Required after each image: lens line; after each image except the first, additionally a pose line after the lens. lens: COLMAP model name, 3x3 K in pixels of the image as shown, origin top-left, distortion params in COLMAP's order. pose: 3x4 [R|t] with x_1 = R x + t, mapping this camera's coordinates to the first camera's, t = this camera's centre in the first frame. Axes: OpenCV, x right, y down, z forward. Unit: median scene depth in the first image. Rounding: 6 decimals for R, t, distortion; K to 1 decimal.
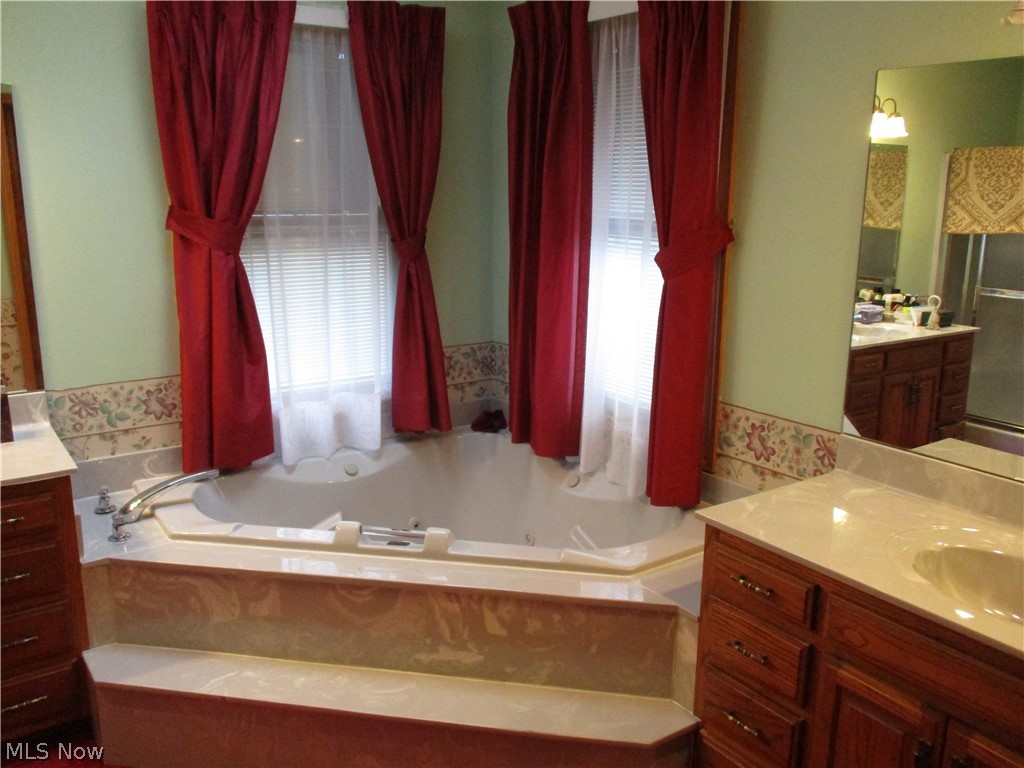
lens RADIAL K [[842.7, 0, 513.5], [0, 842.7, 381.8], [0, 0, 1]] dist [-0.059292, 0.023423]
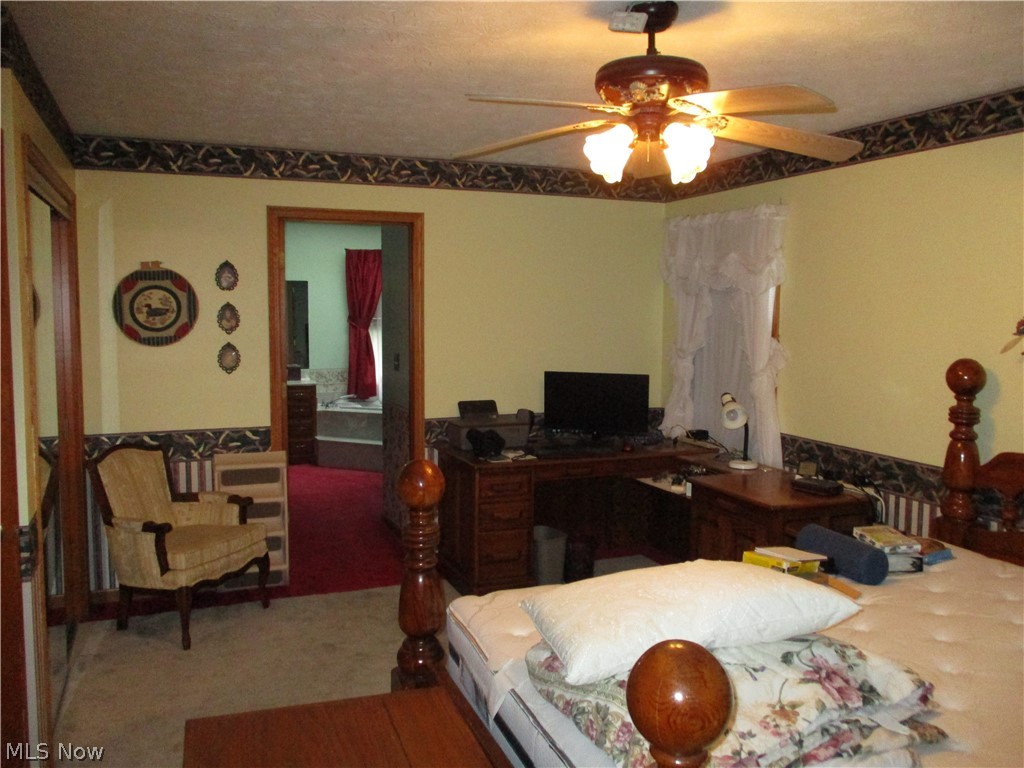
lens RADIAL K [[842.7, 0, 510.4], [0, 842.7, 383.4], [0, 0, 1]] dist [-0.059292, 0.023423]
pose [[0.974551, 0.015223, -0.223648, 0.966537], [-0.045704, 0.990228, -0.131754, 0.468897], [0.219456, 0.138623, 0.965724, -2.046588]]
